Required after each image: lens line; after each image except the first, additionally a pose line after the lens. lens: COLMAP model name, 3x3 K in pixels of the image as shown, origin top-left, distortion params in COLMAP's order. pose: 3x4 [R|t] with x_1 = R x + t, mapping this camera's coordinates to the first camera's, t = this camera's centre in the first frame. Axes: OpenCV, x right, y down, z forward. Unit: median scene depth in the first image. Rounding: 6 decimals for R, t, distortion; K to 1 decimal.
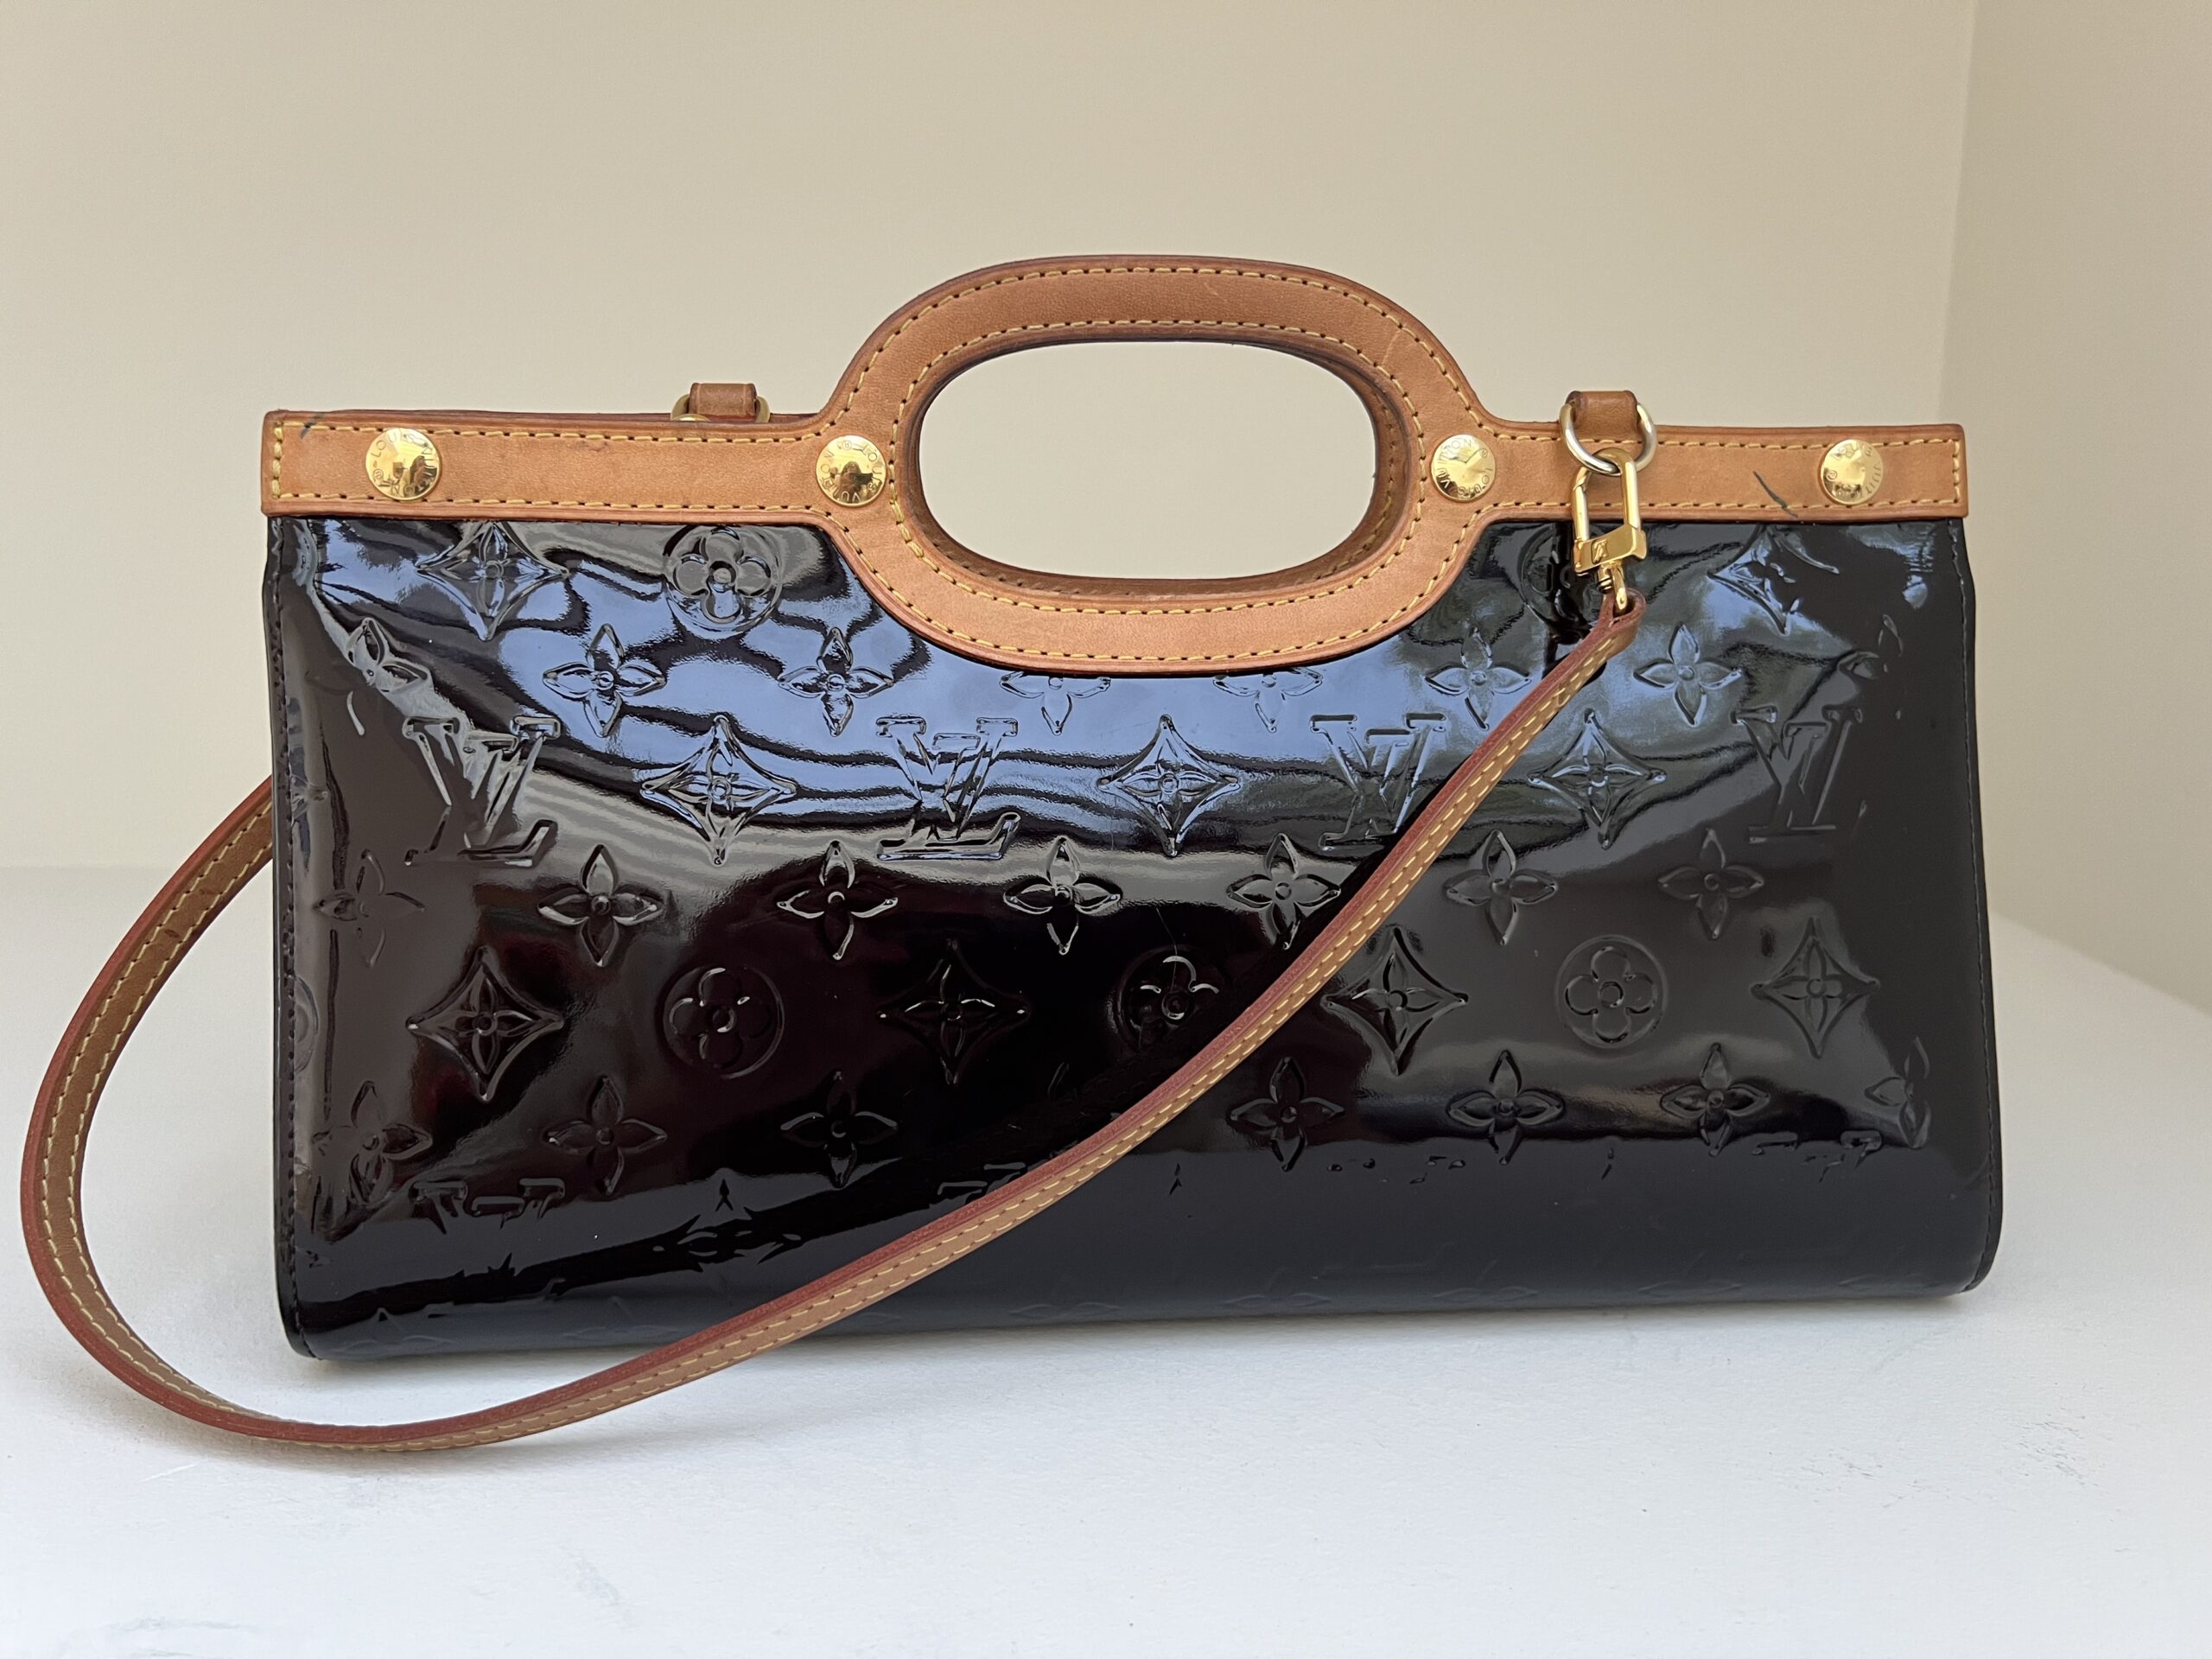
lens RADIAL K [[1707.5, 0, 1109.2], [0, 1707.5, 850.3], [0, 0, 1]] dist [-0.014704, -0.007817]
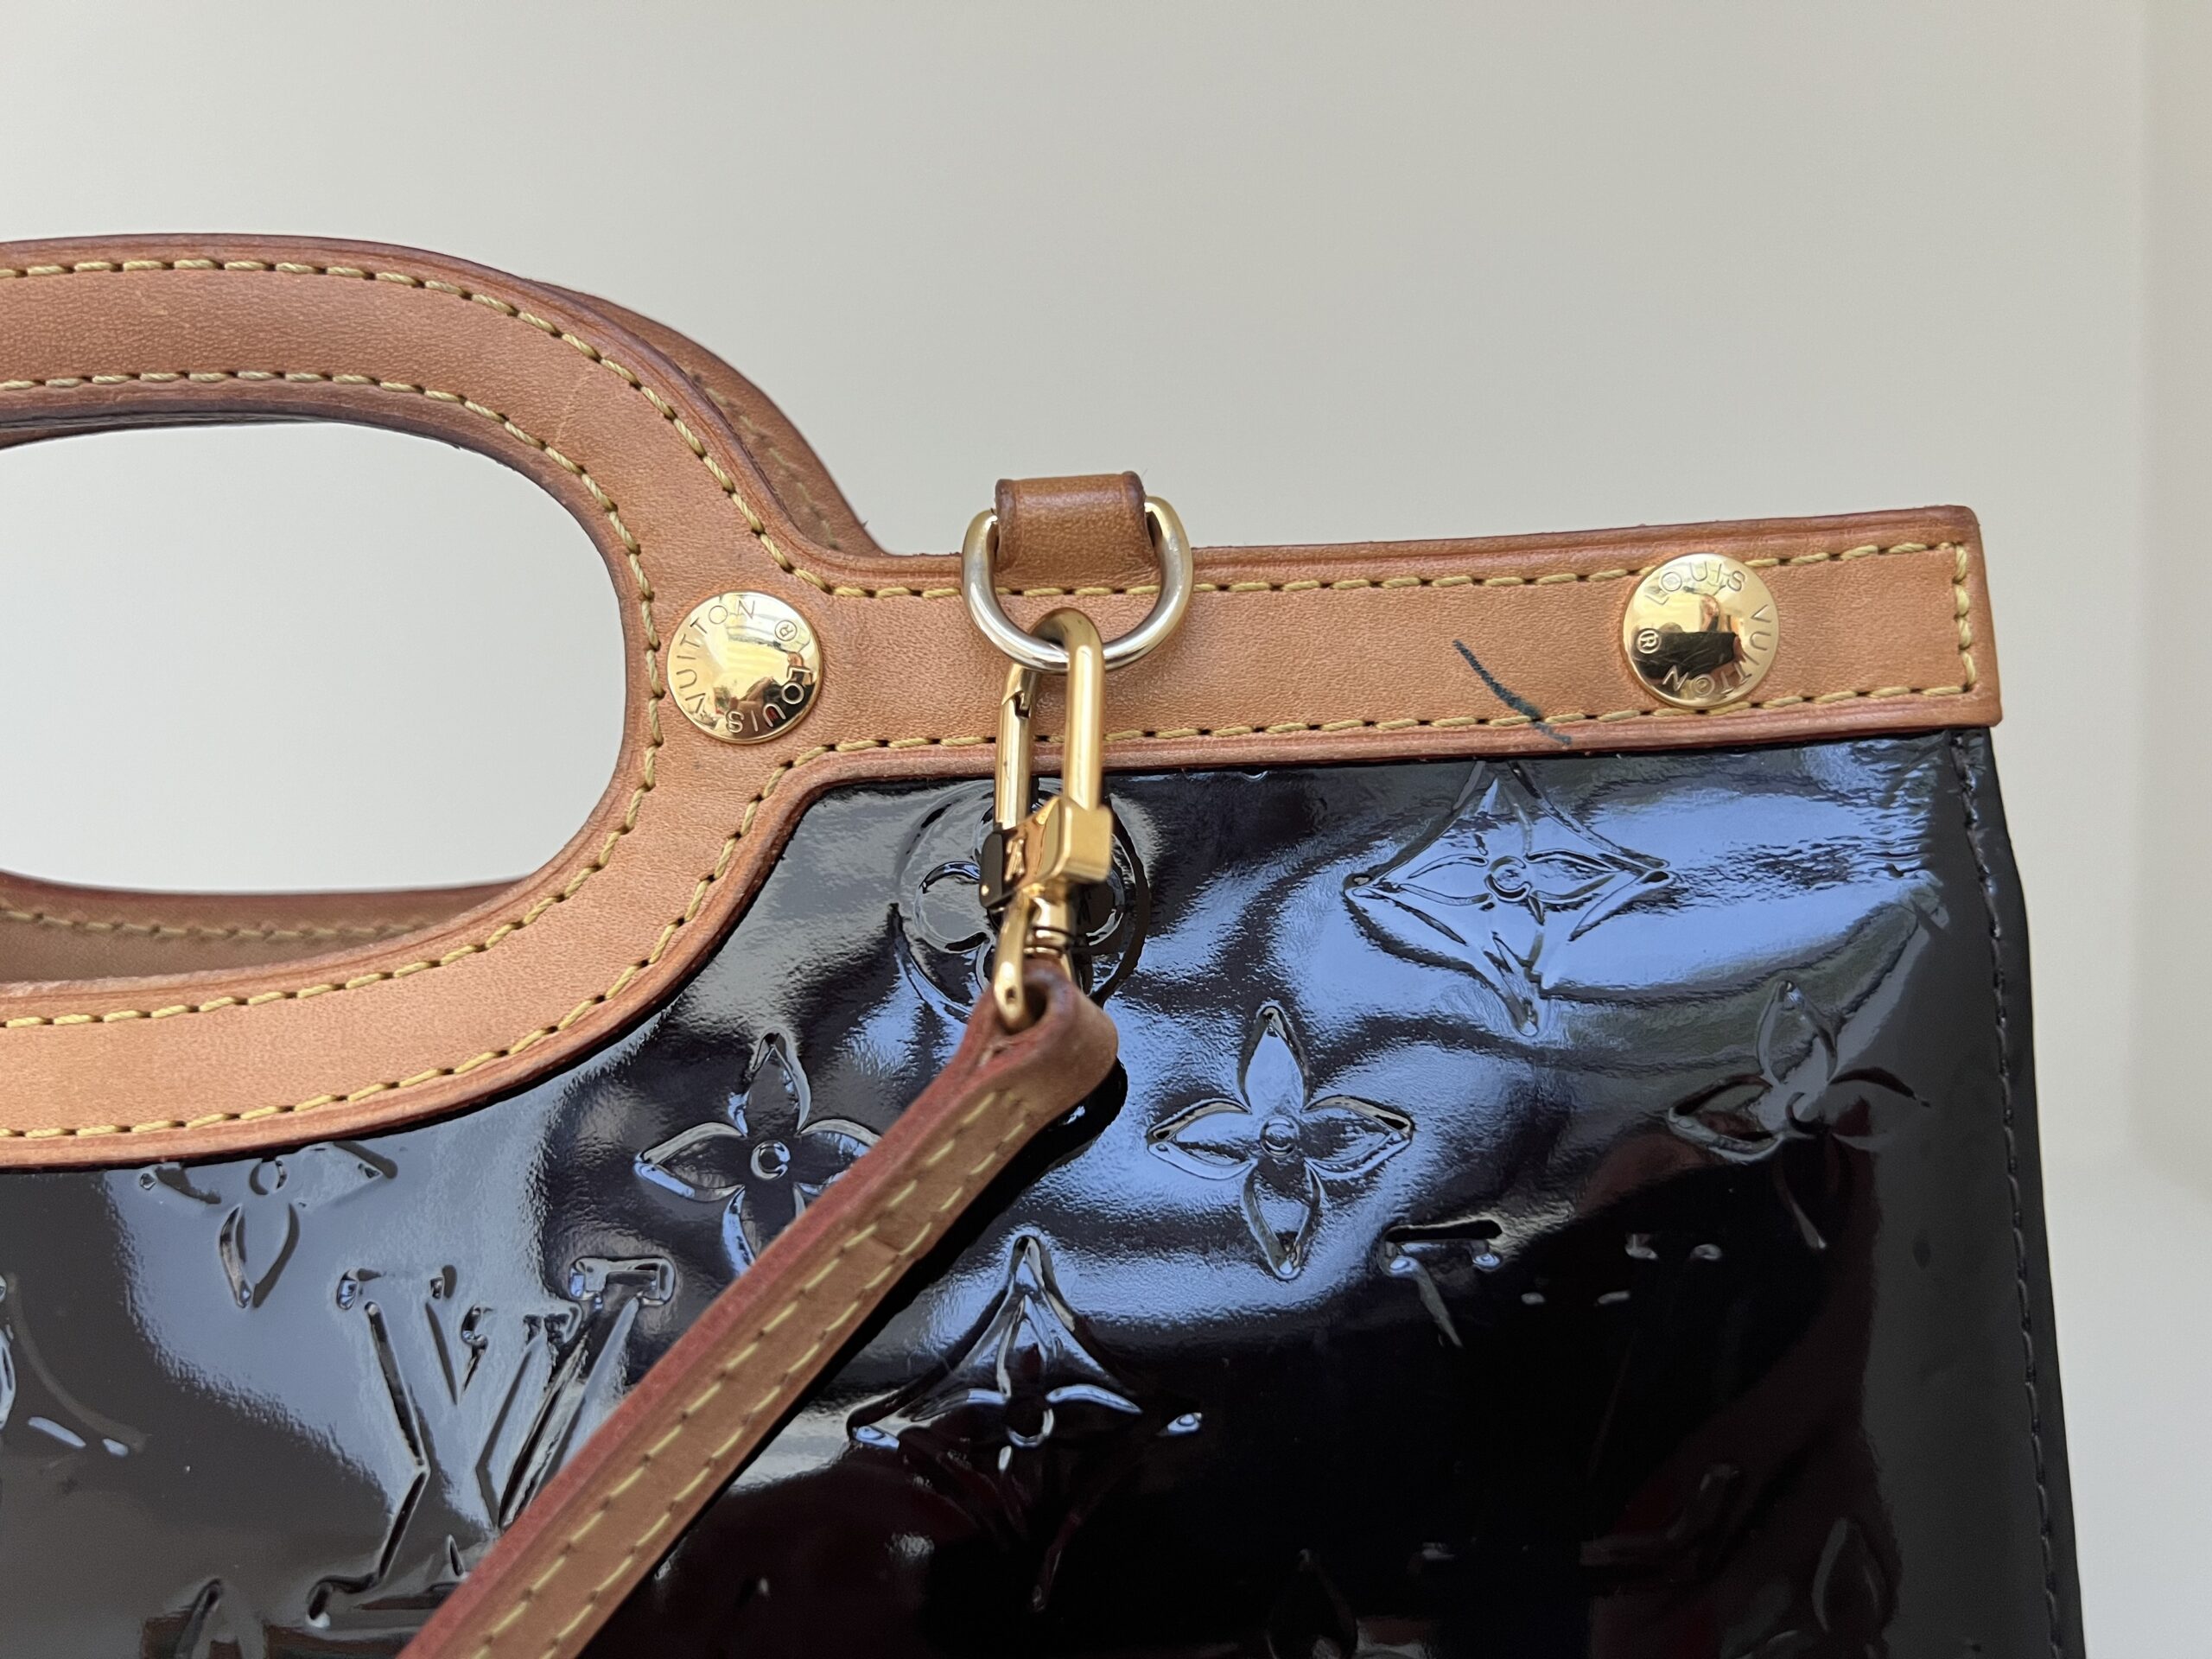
lens RADIAL K [[1707.5, 0, 1110.8], [0, 1707.5, 819.1], [0, 0, 1]] dist [-0.014704, -0.007817]
pose [[0.991682, -0.028676, -0.125473, 0.357238], [0.017109, 0.995583, -0.092312, -0.144909], [0.127566, 0.089397, 0.987793, 0.590390]]
